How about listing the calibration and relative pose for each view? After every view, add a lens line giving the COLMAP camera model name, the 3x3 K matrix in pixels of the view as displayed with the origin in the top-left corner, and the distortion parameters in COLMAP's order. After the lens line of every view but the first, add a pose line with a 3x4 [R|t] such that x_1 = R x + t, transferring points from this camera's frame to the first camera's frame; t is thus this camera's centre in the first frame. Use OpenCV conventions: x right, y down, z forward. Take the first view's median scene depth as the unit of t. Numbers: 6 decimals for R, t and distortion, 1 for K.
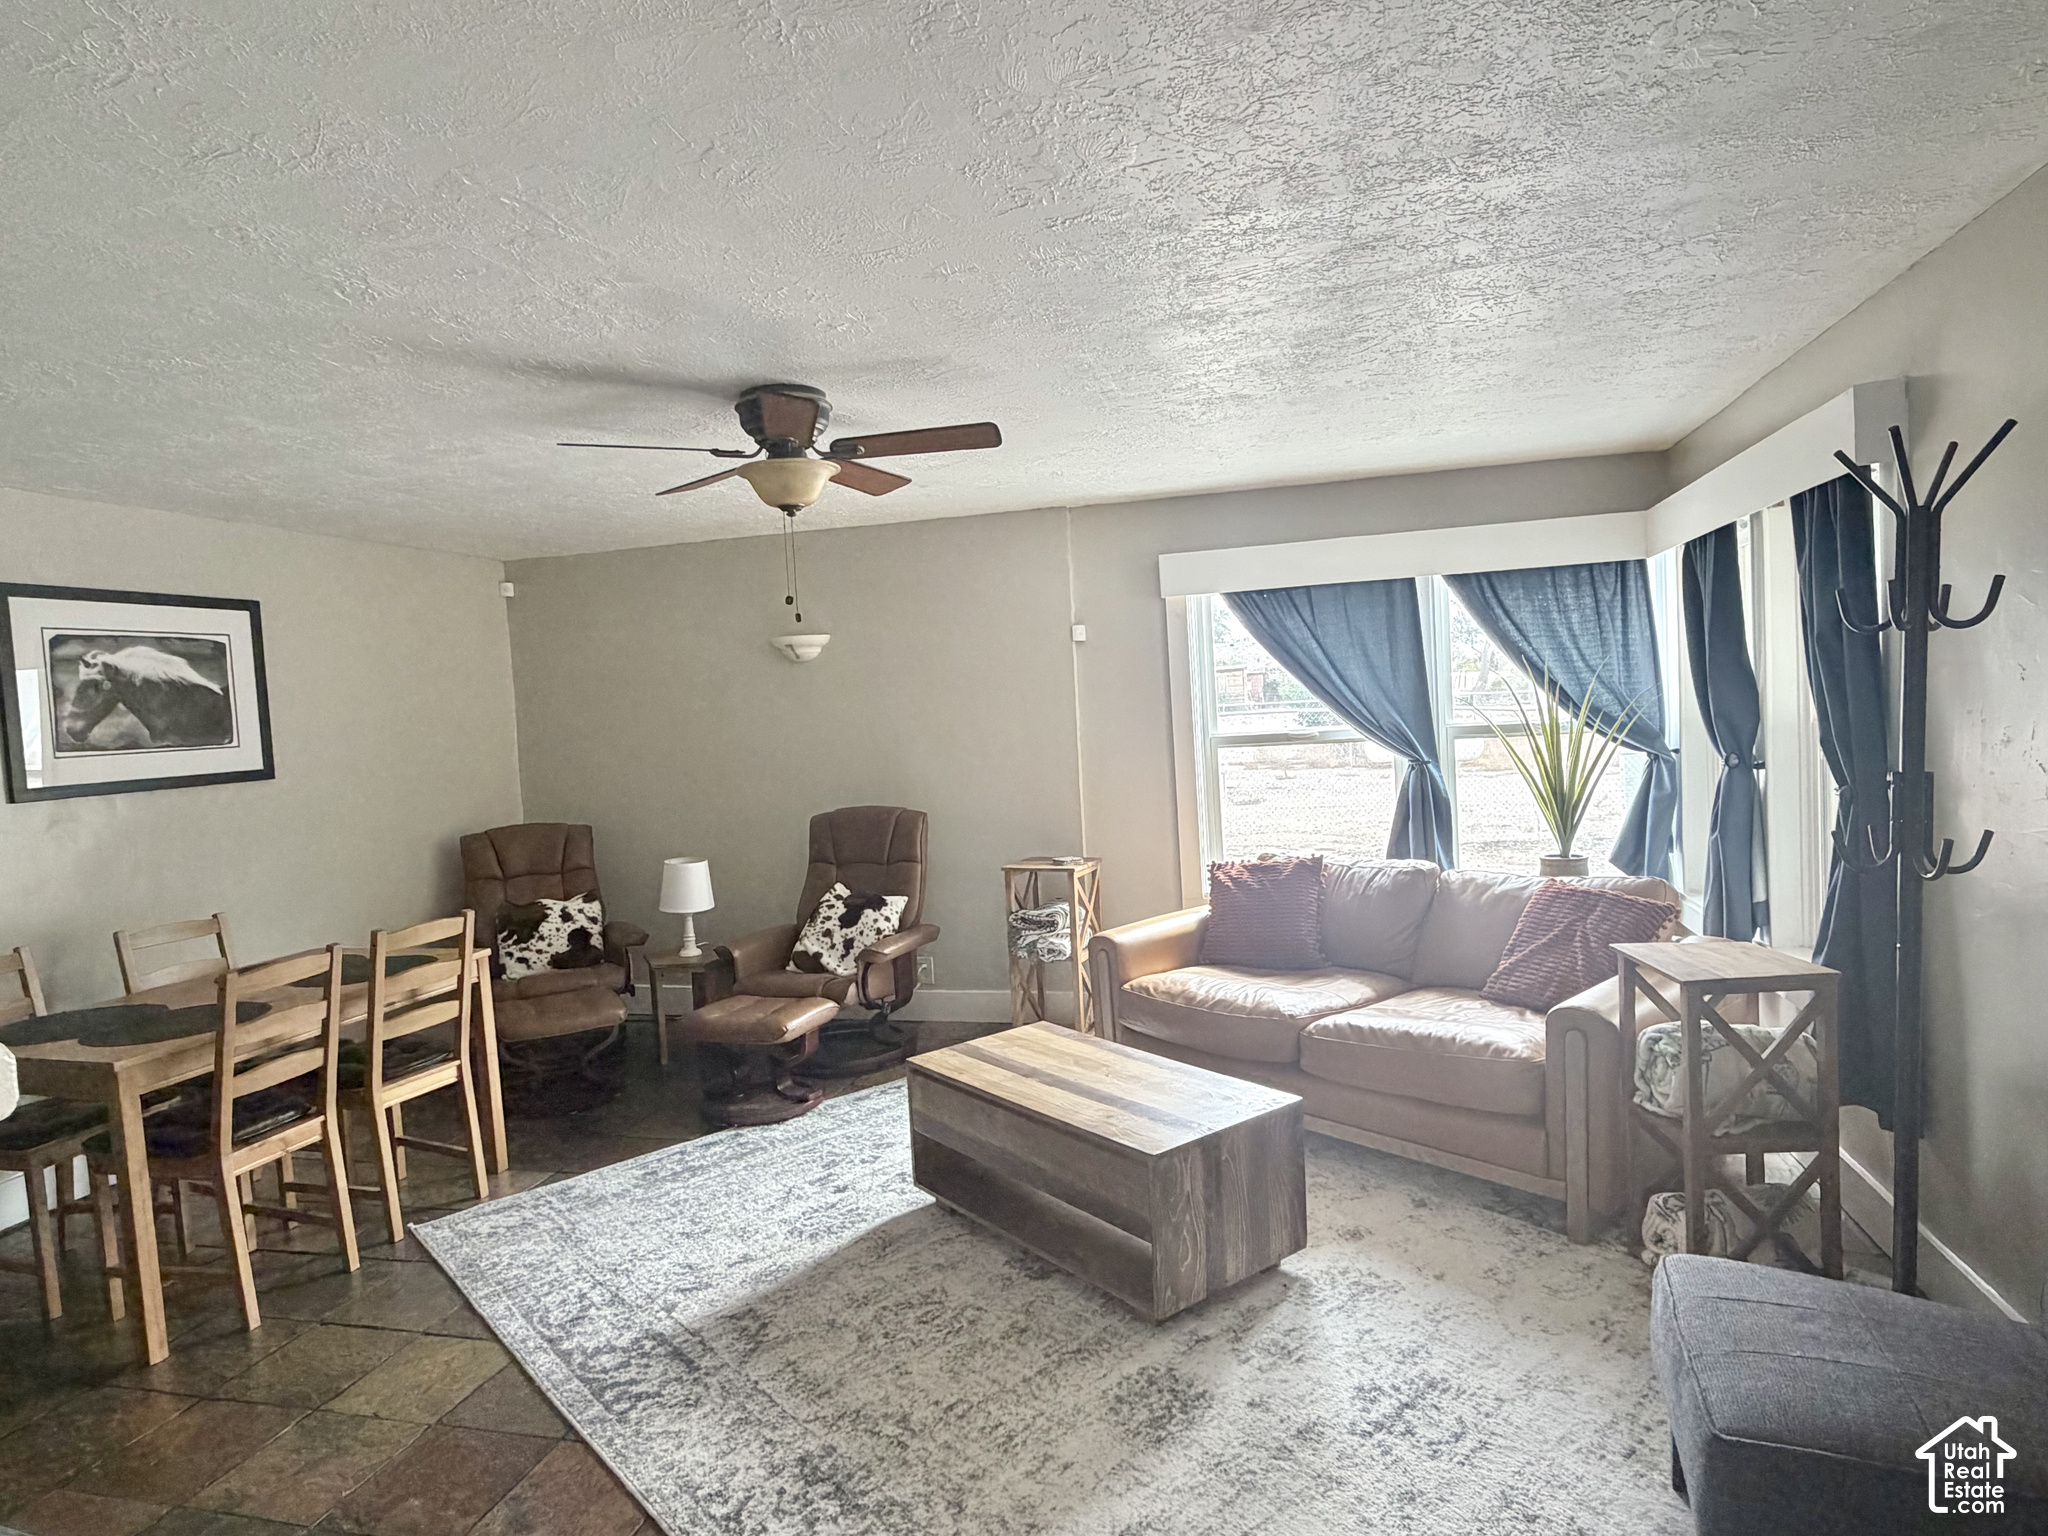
lens RADIAL K [[1164.2, 0, 1020.3], [0, 1164.2, 776.1], [0, 0, 1]] dist [-0.000712, -0.000293]
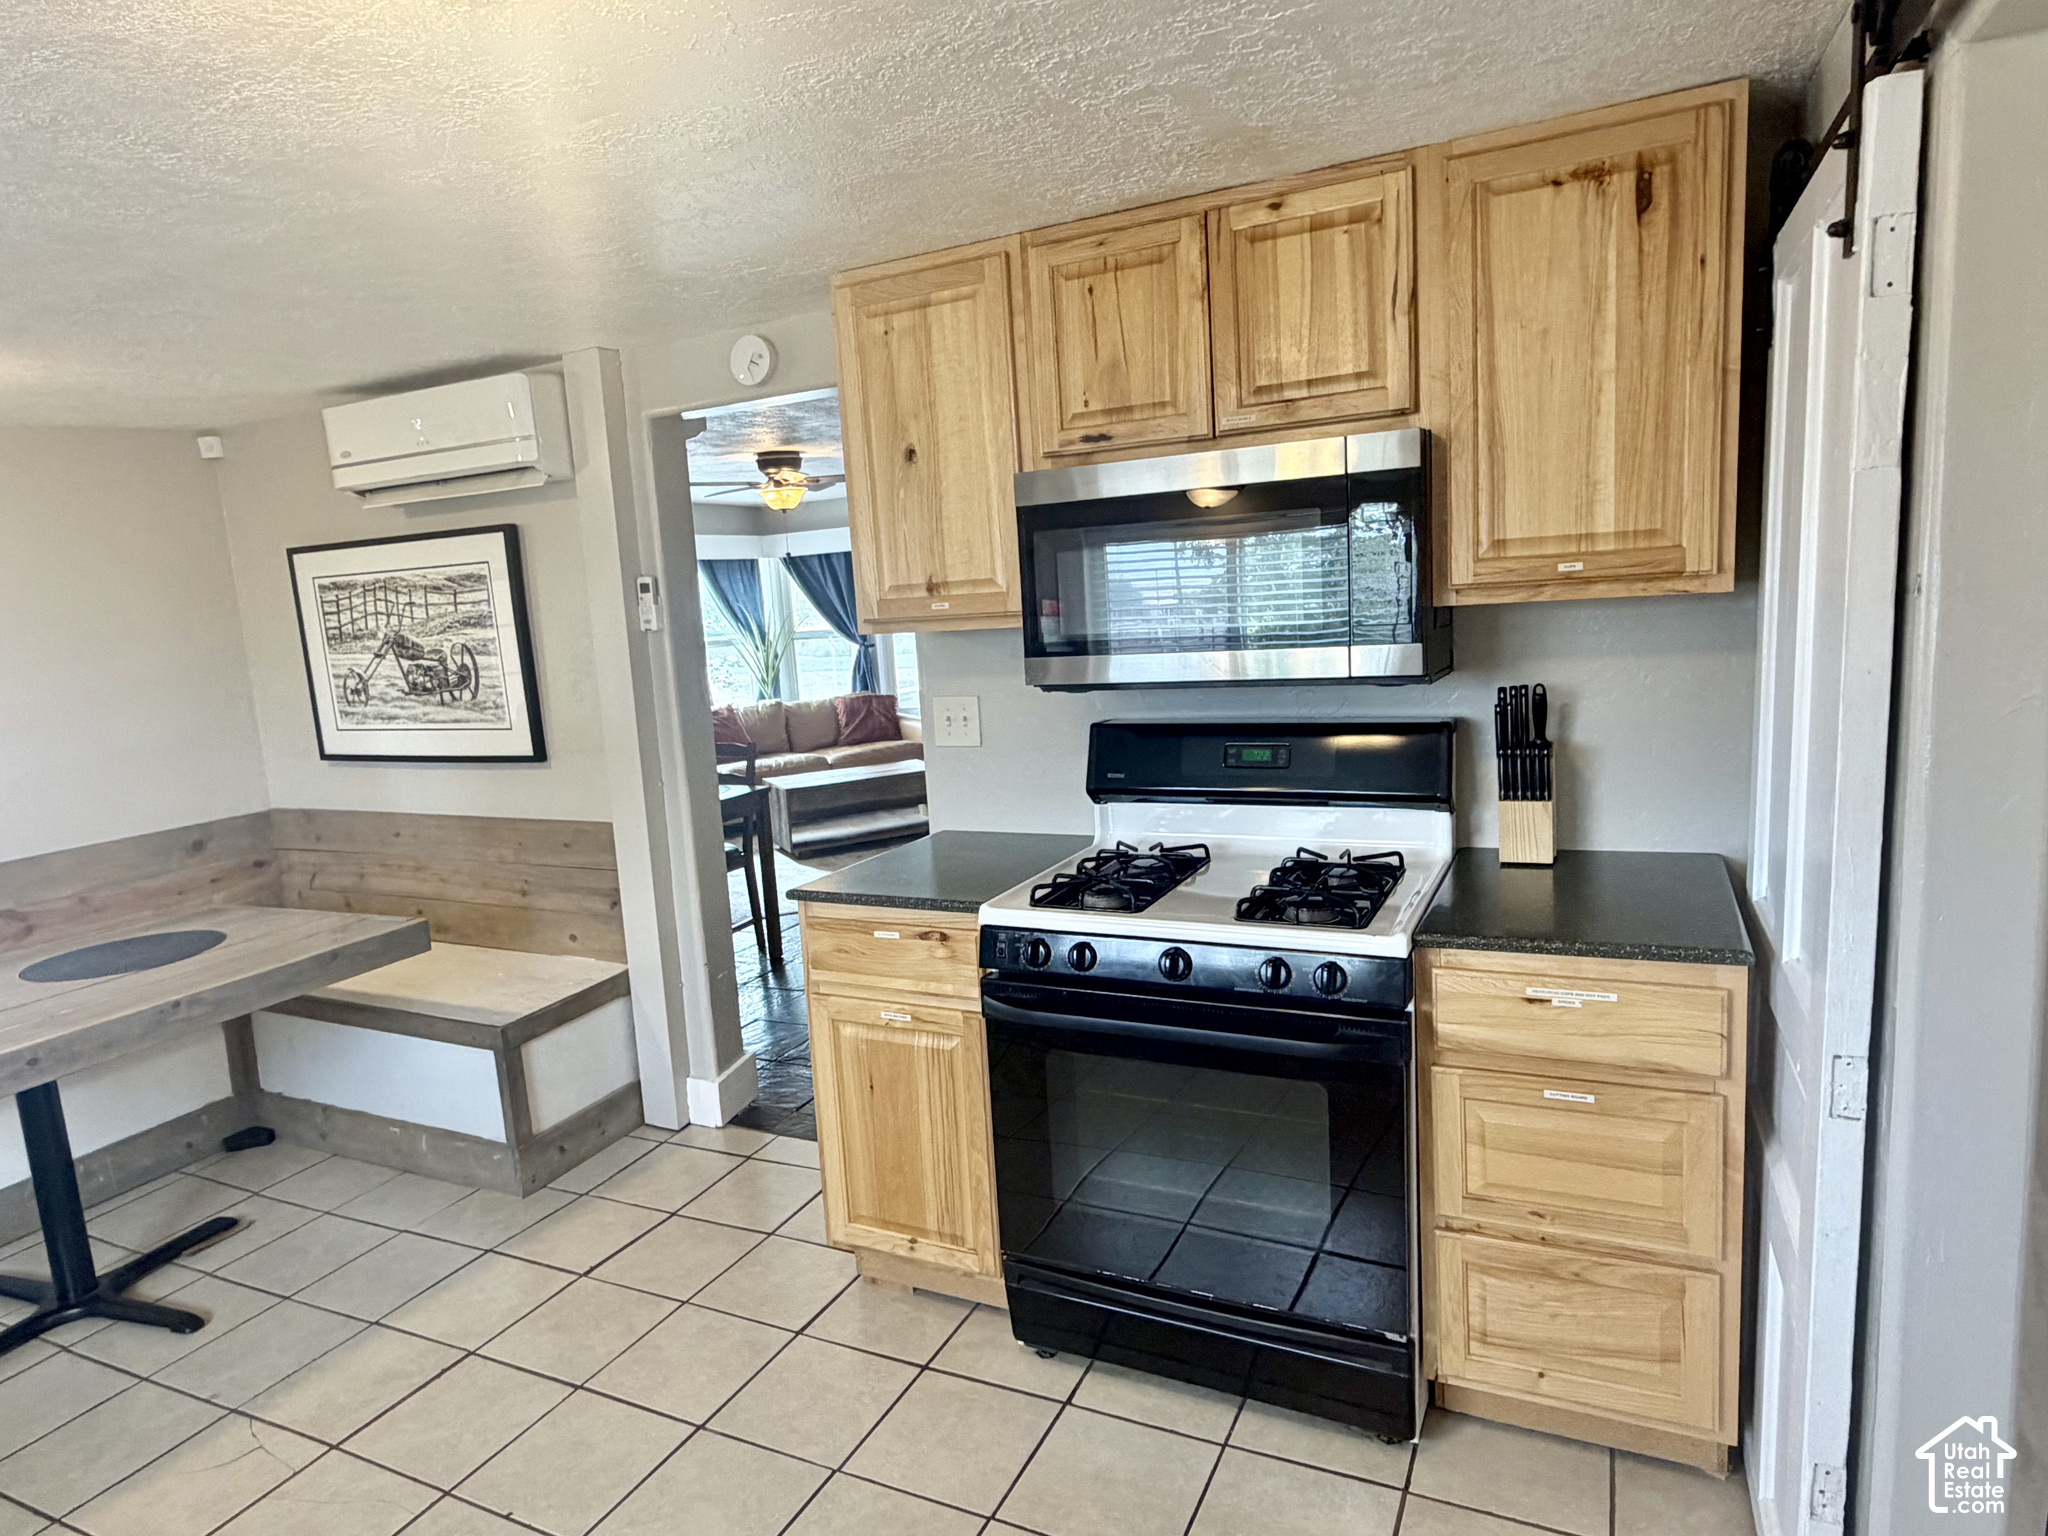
lens RADIAL K [[1203.6, 0, 1024.0], [0, 1203.6, 768.0], [0, 0, 1]] dist [-0.003904, 0.003042]
pose [[0.184715, -0.102138, 0.977470, -1.840179], [0.116213, 0.989877, 0.081473, 0.078829], [-0.975897, 0.098545, 0.194715, 0.176425]]
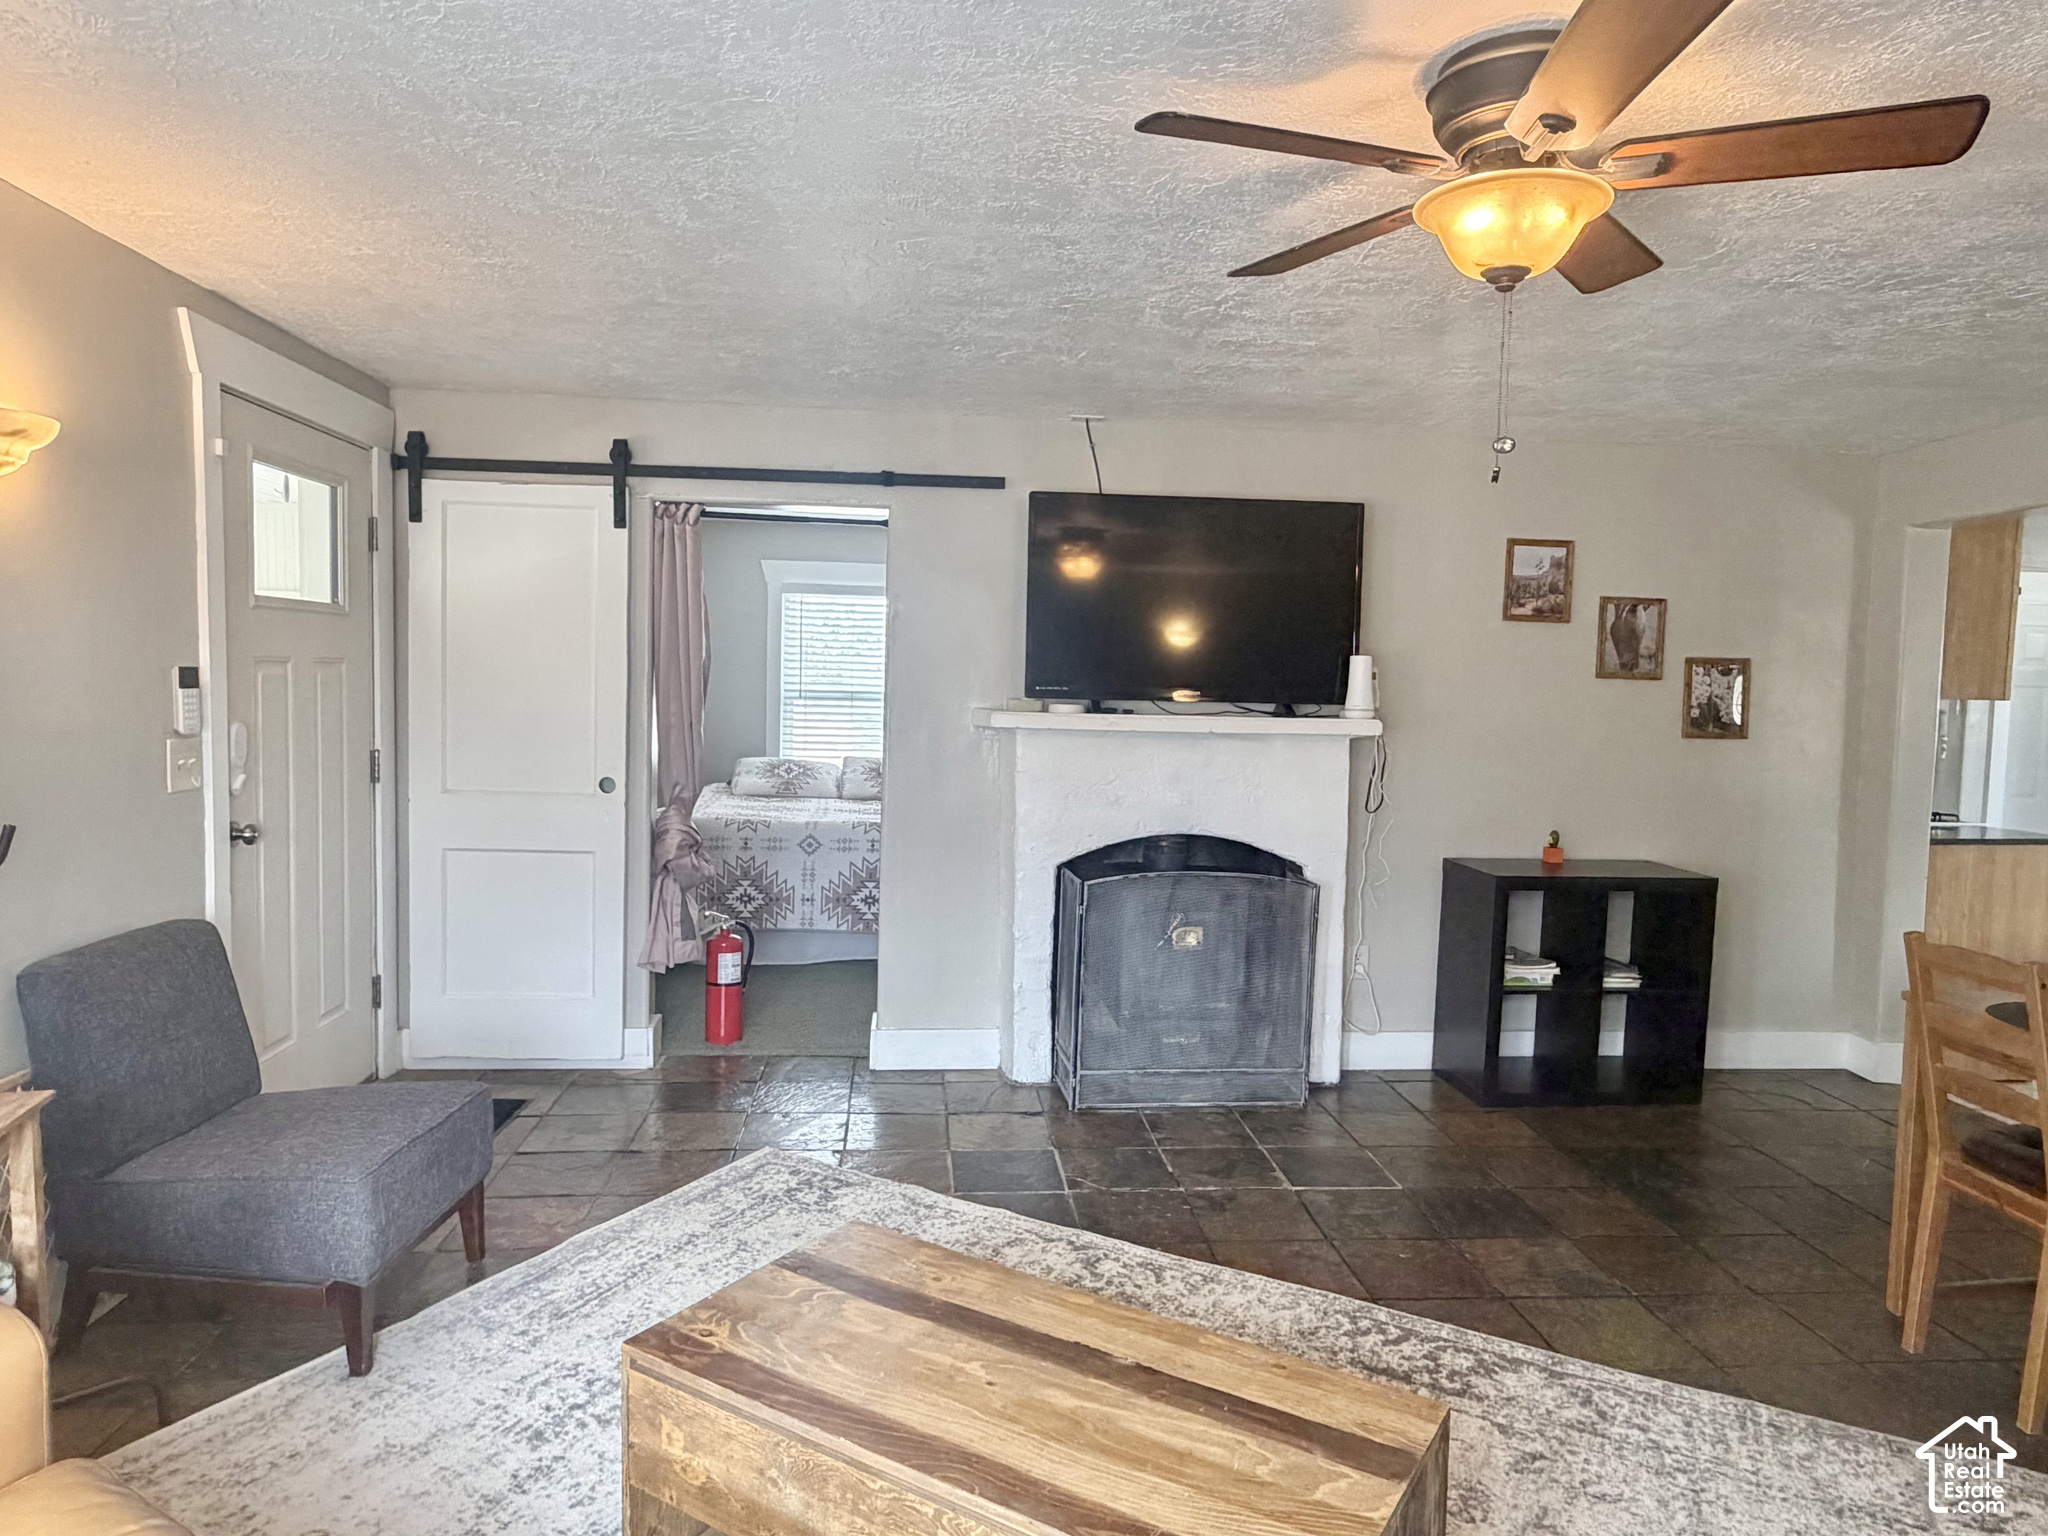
lens RADIAL K [[1282.7, 0, 1024.0], [0, 1282.7, 768.0], [0, 0, 1]] dist [0.002753, 0.000888]
pose [[-0.937800, 0.056188, -0.342598, 0.198328], [0.006127, 0.989341, 0.145486, -0.072849], [0.347121, 0.134338, -0.928149, 1.244374]]
